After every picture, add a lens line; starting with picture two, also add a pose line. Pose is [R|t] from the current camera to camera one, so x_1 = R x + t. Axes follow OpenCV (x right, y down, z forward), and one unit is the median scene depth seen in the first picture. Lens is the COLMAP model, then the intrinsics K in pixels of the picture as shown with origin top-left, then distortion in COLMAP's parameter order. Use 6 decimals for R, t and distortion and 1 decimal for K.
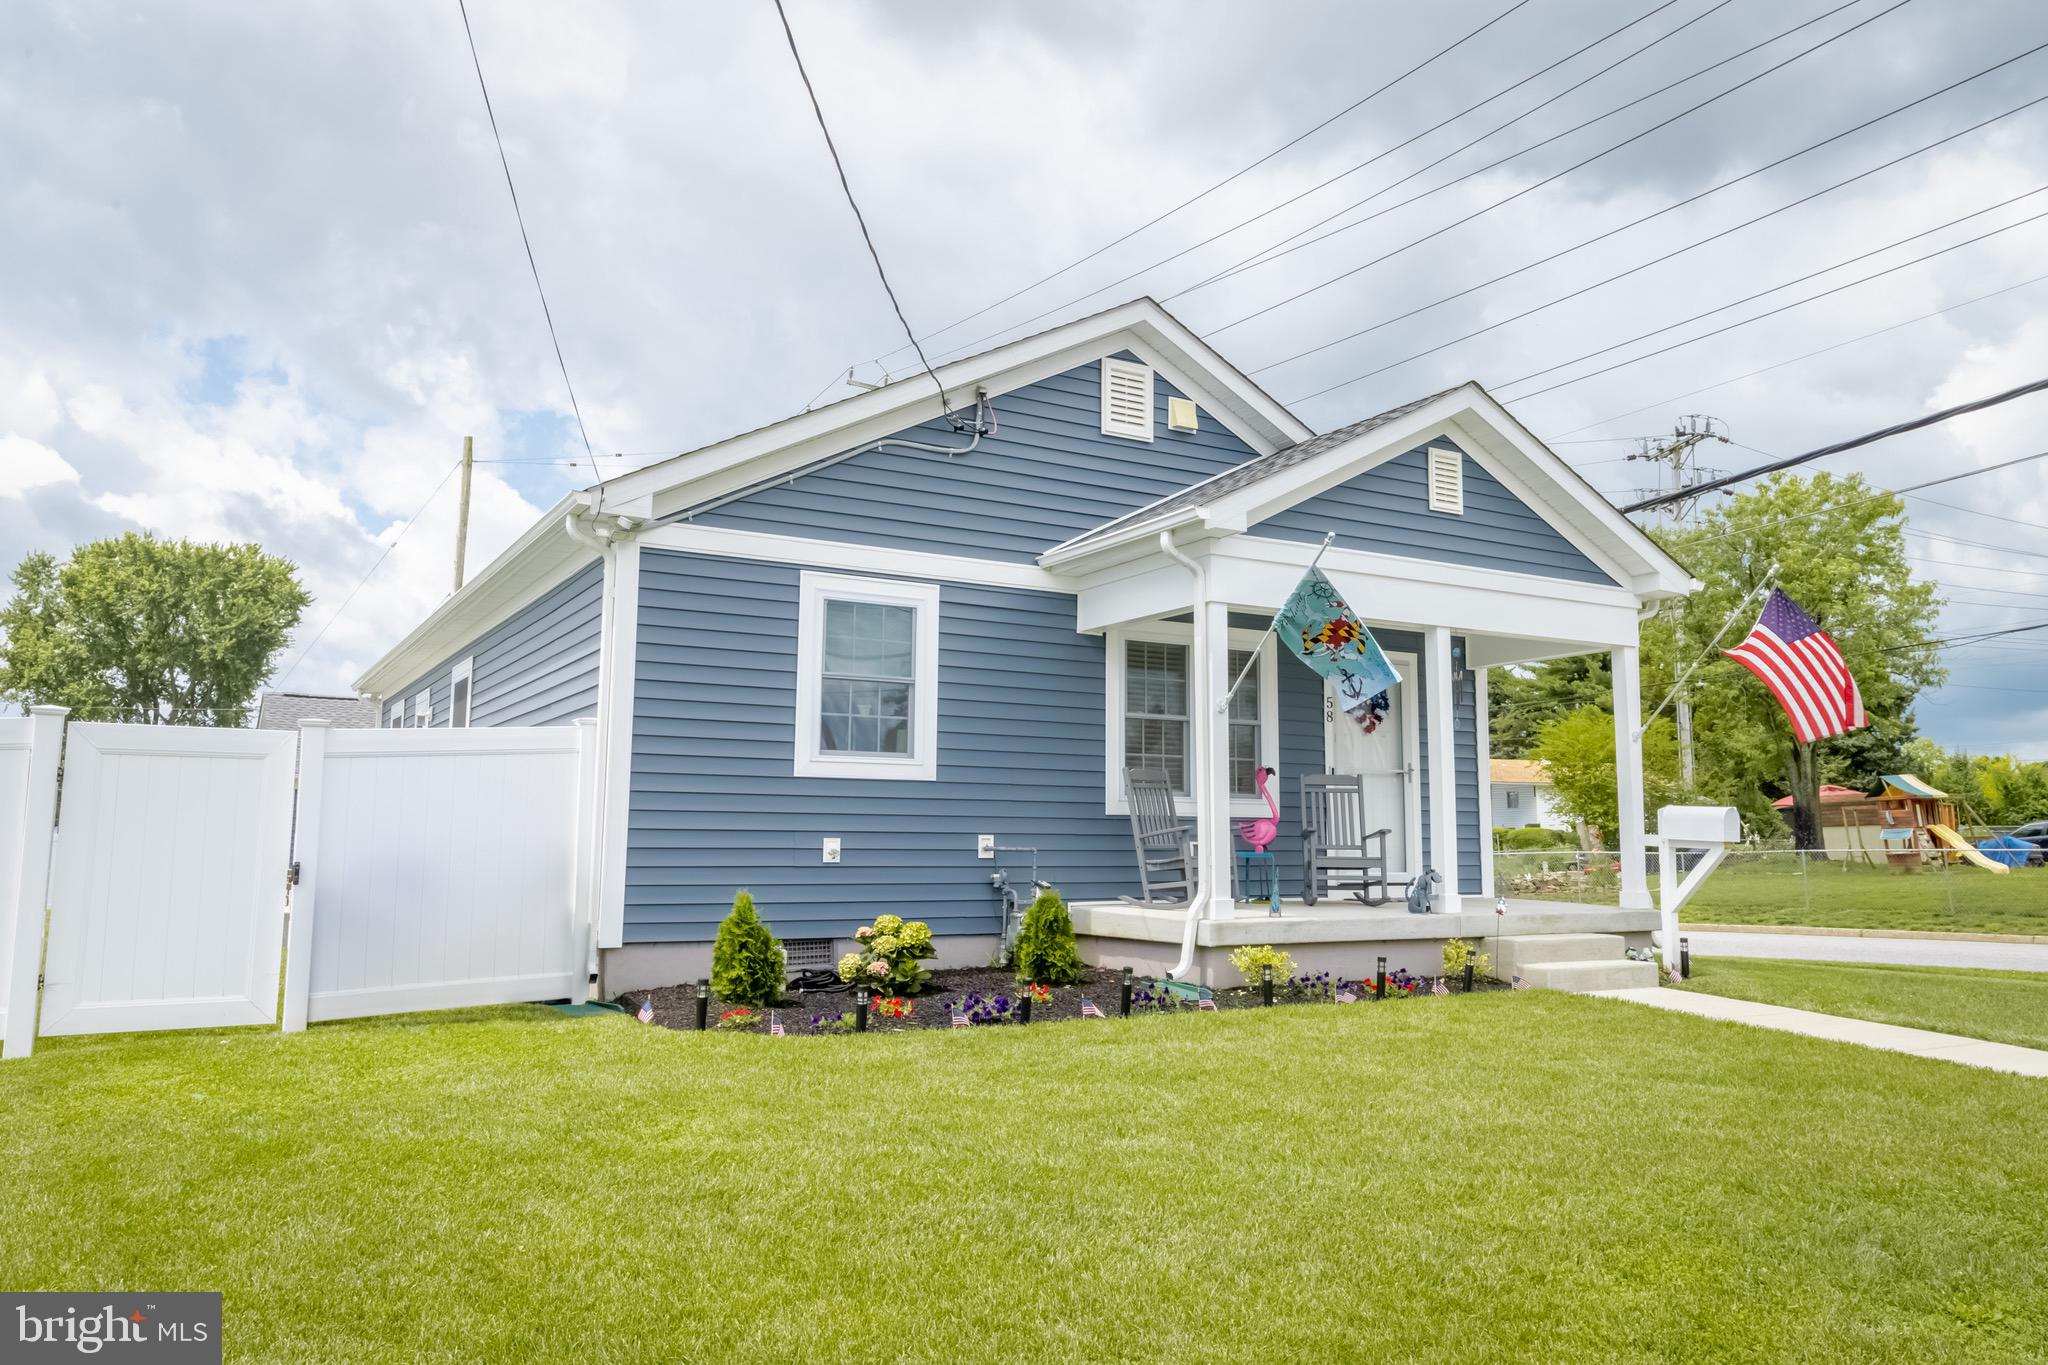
lens RADIAL K [[1456.8, 0, 1028.9], [0, 1456.8, 656.6], [0, 0, 1]] dist [0.020632, -0.001855]
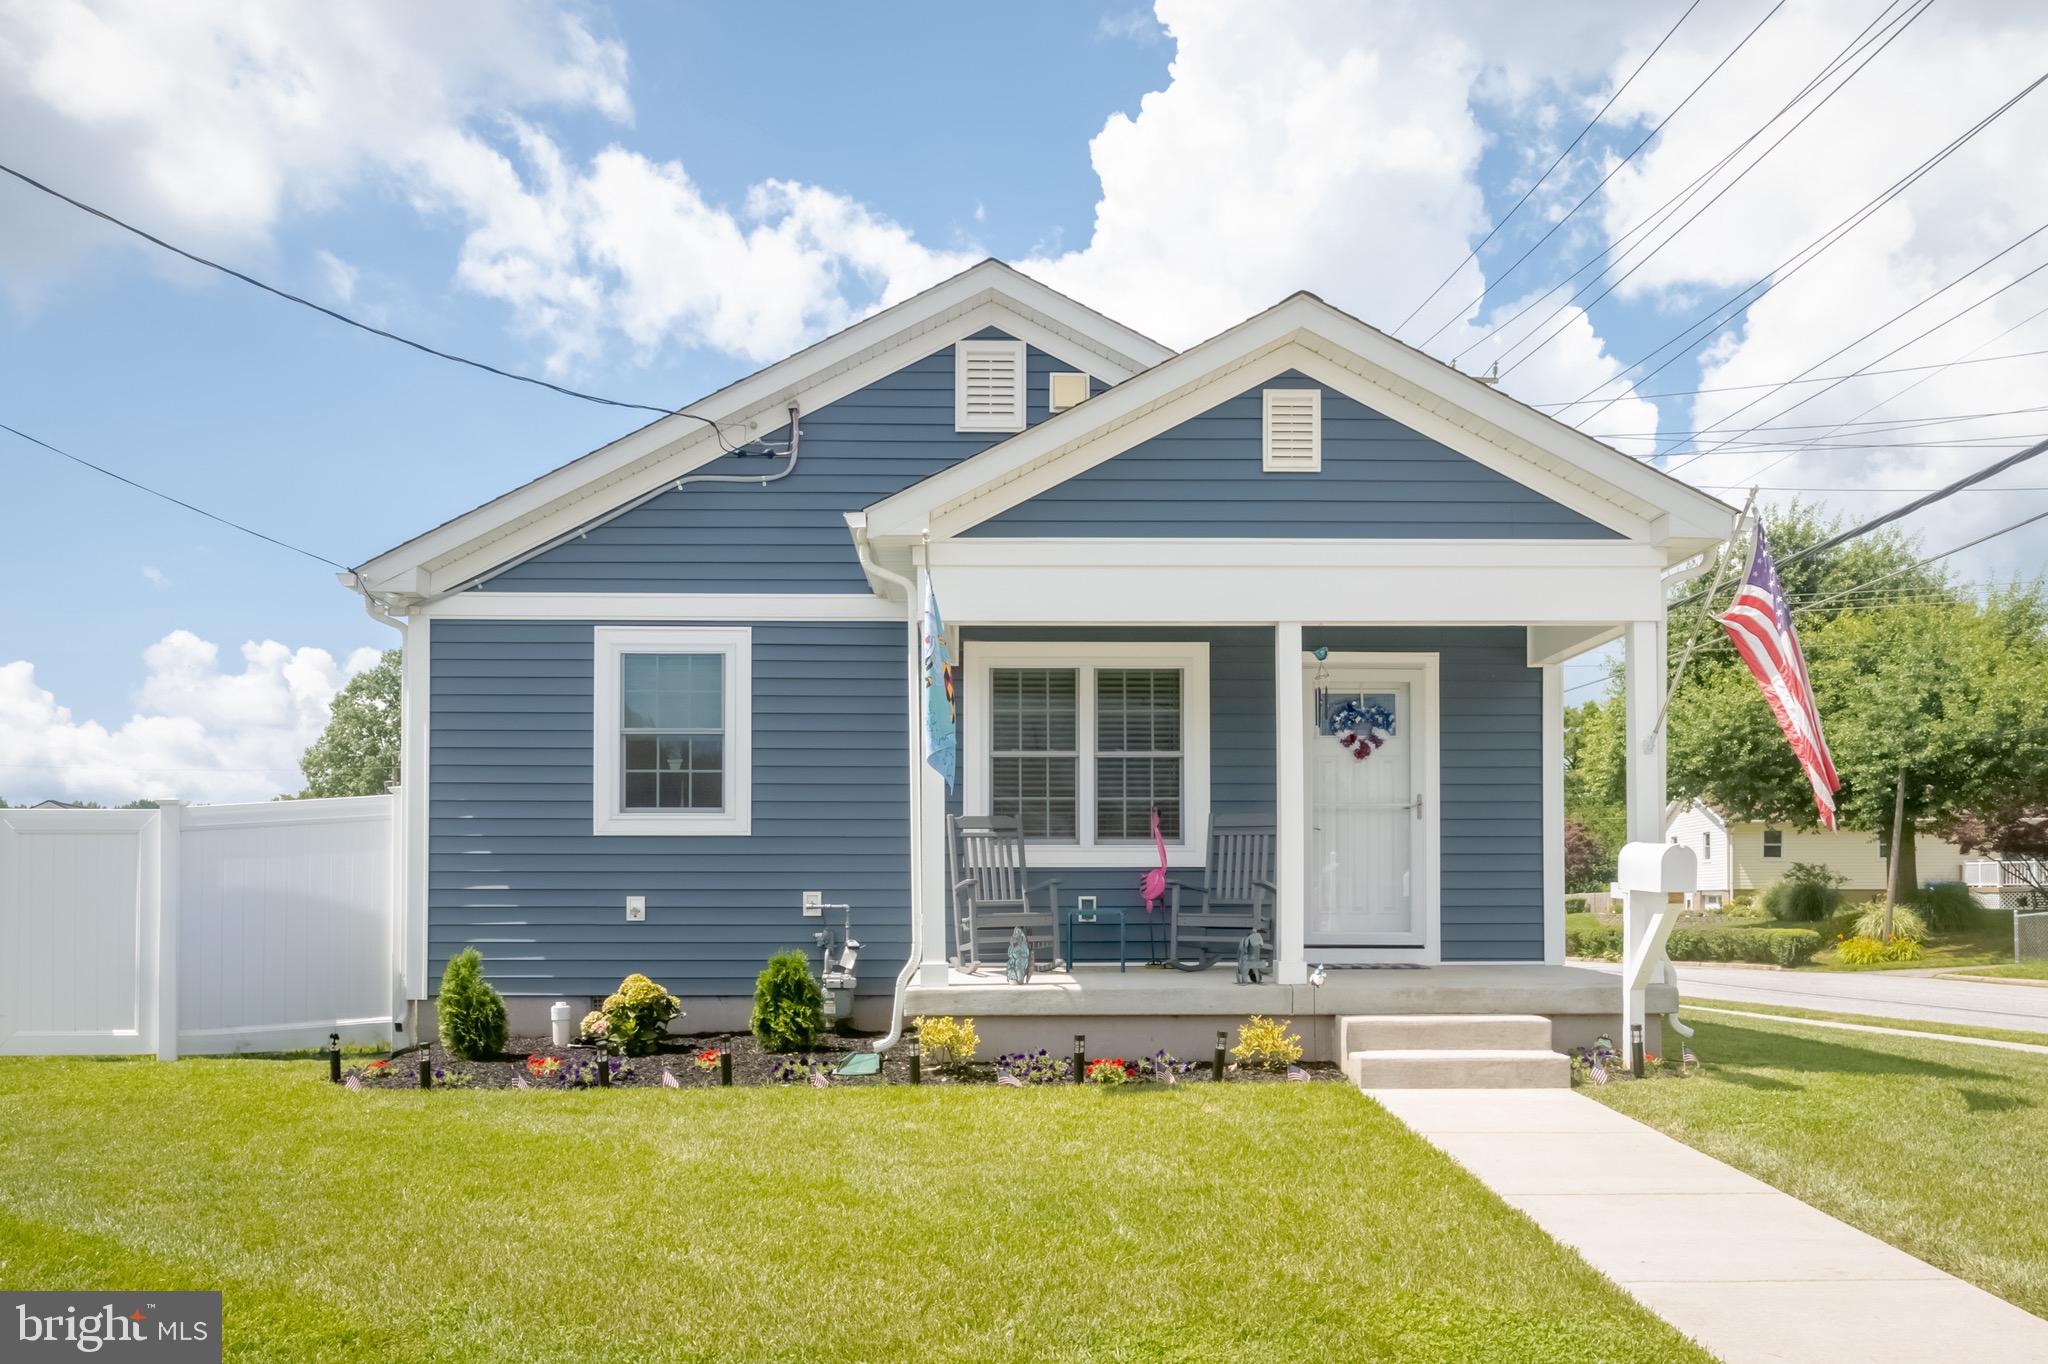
lens RADIAL K [[1523.5, 0, 1016.9], [0, 1523.5, 869.6], [0, 0, 1]] dist [0.005791, 0.002340]
pose [[0.875675, -0.014522, -0.482683, 0.563799], [0.069354, 0.992967, 0.095948, 0.023635], [0.477895, -0.117495, 0.870524, 0.213756]]
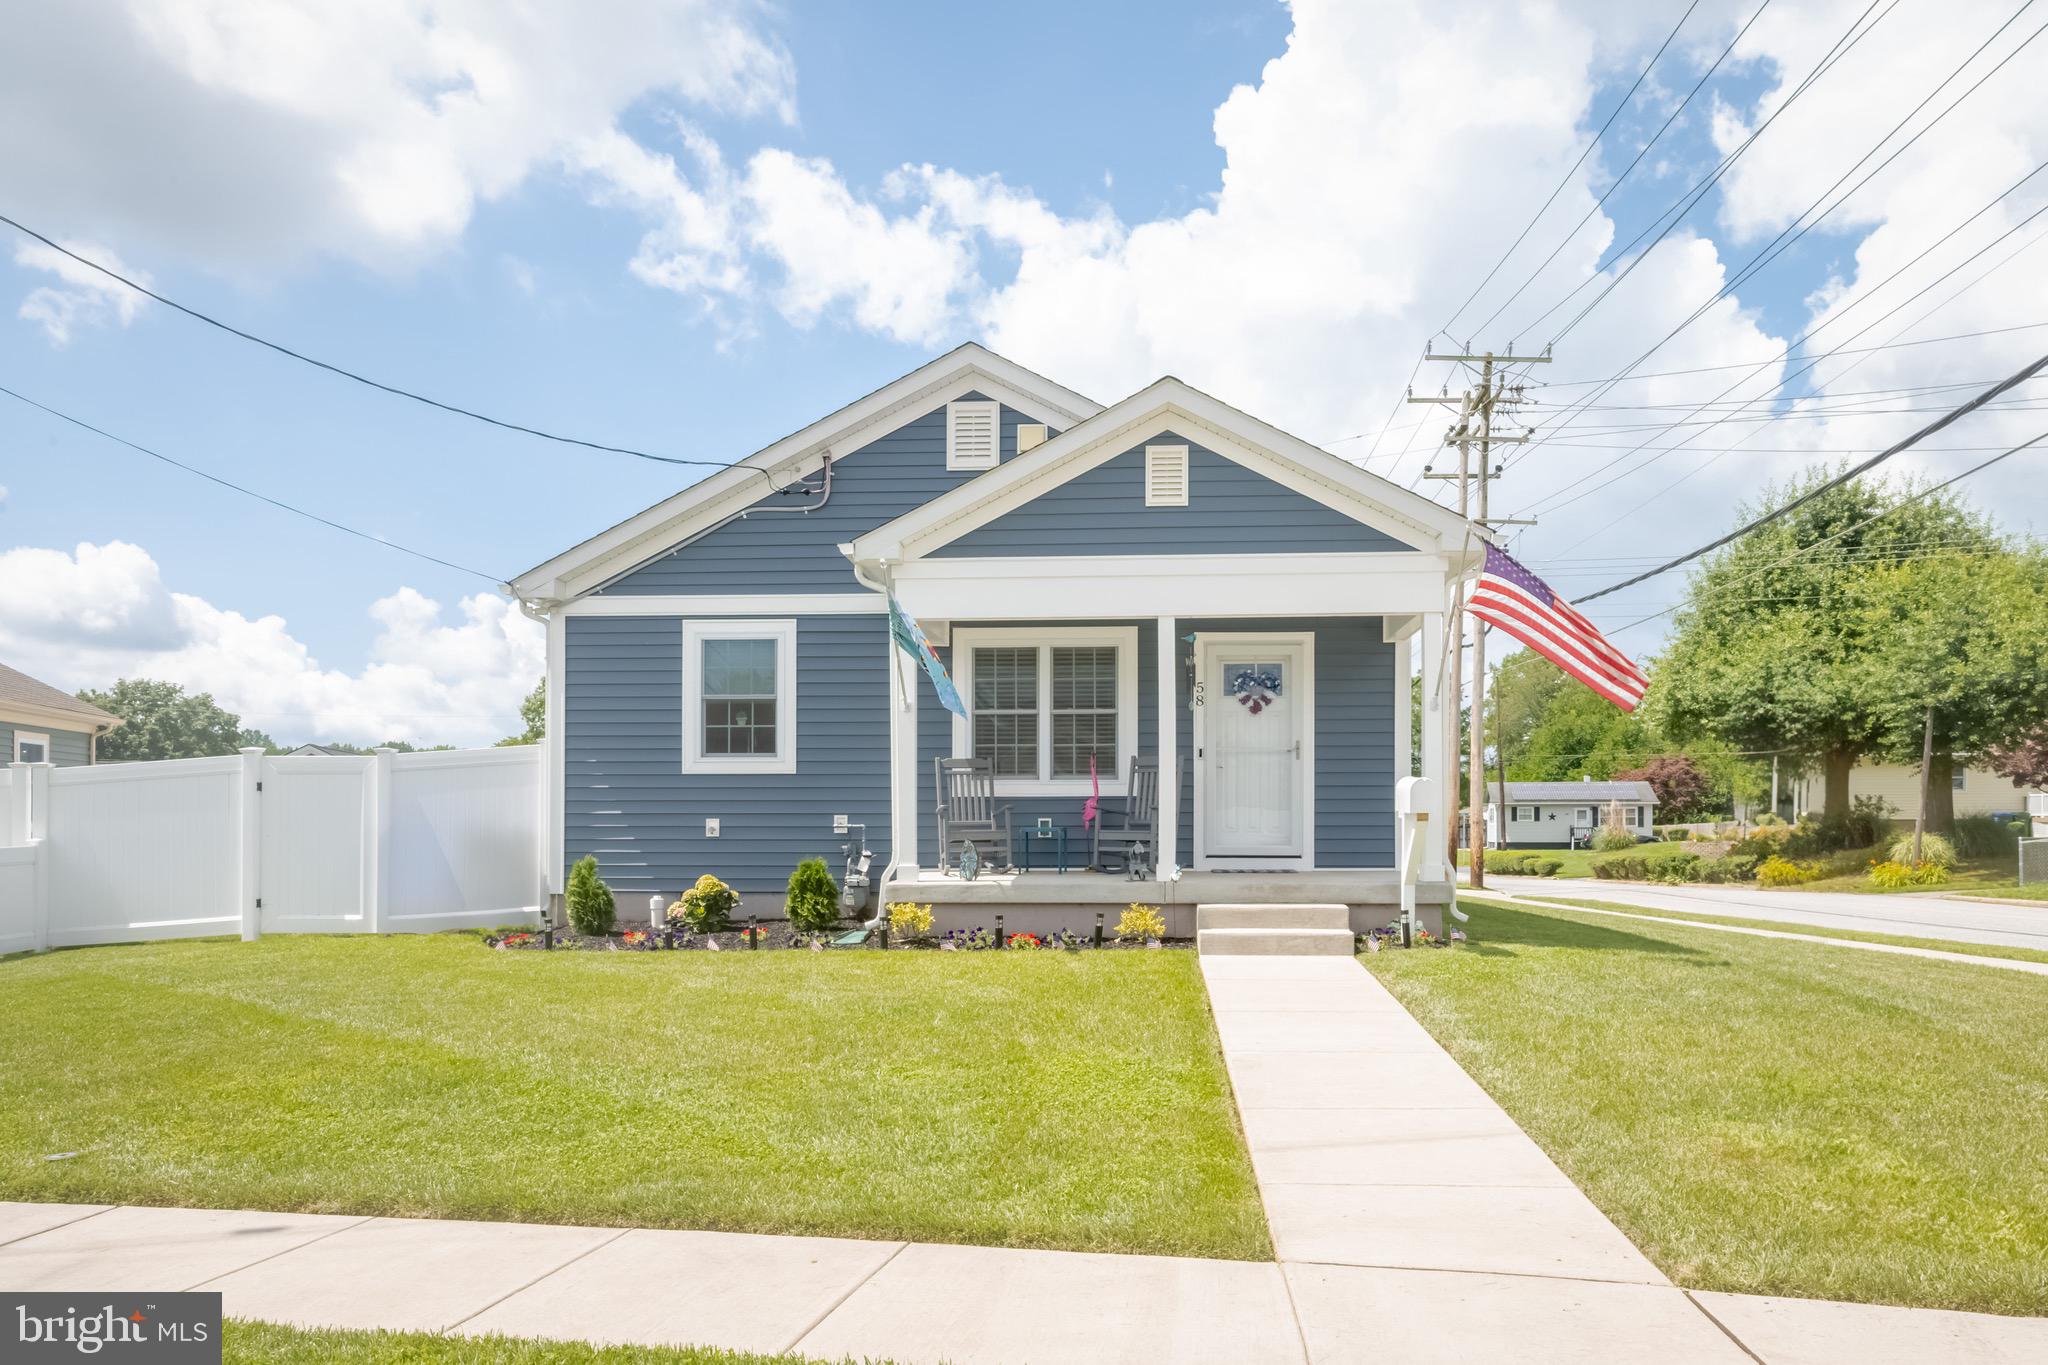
lens RADIAL K [[1443.8, 0, 1024.9], [0, 1443.8, 807.3], [0, 0, 1]] dist [0.024655, 0.000077]
pose [[0.827363, -0.013593, -0.561503, 0.811937], [0.079377, 0.992503, 0.092934, 0.012041], [0.556030, -0.121461, 0.822240, 0.061799]]
